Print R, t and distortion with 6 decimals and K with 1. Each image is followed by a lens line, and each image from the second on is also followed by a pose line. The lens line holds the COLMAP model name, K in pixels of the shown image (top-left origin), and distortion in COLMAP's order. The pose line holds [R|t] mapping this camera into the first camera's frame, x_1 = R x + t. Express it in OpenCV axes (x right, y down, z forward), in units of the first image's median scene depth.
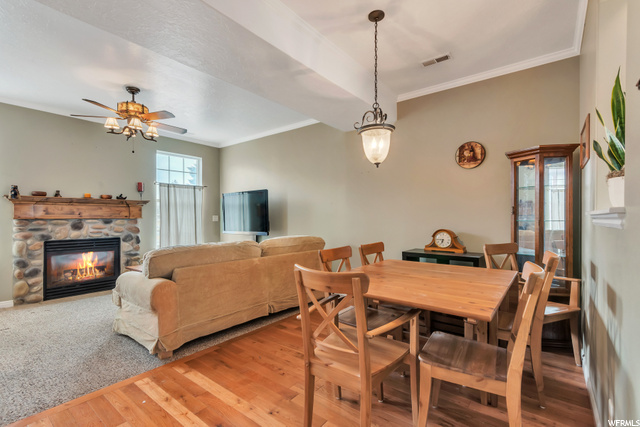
lens RADIAL K [[290.6, 0, 319.5], [0, 290.6, 219.3], [0, 0, 1]] dist [0.011966, -0.000143]
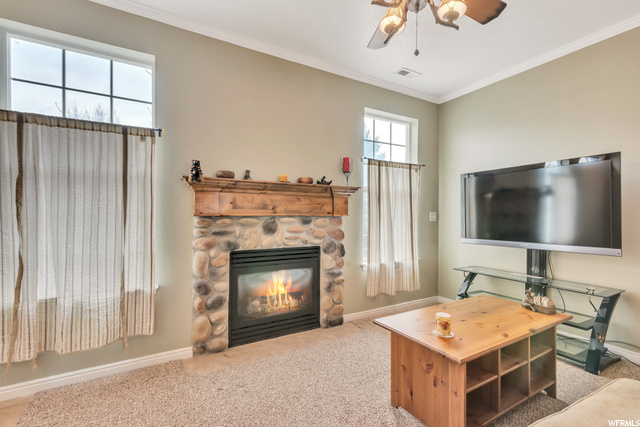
lens RADIAL K [[294.0, 0, 319.2], [0, 294.0, 214.8], [0, 0, 1]] dist [0.011534, -0.000395]
pose [[0.924399, 0.001023, -0.381426, -0.496900], [-0.005471, 0.999929, -0.010579, 0.001585], [0.381388, 0.011866, 0.924339, 0.467754]]
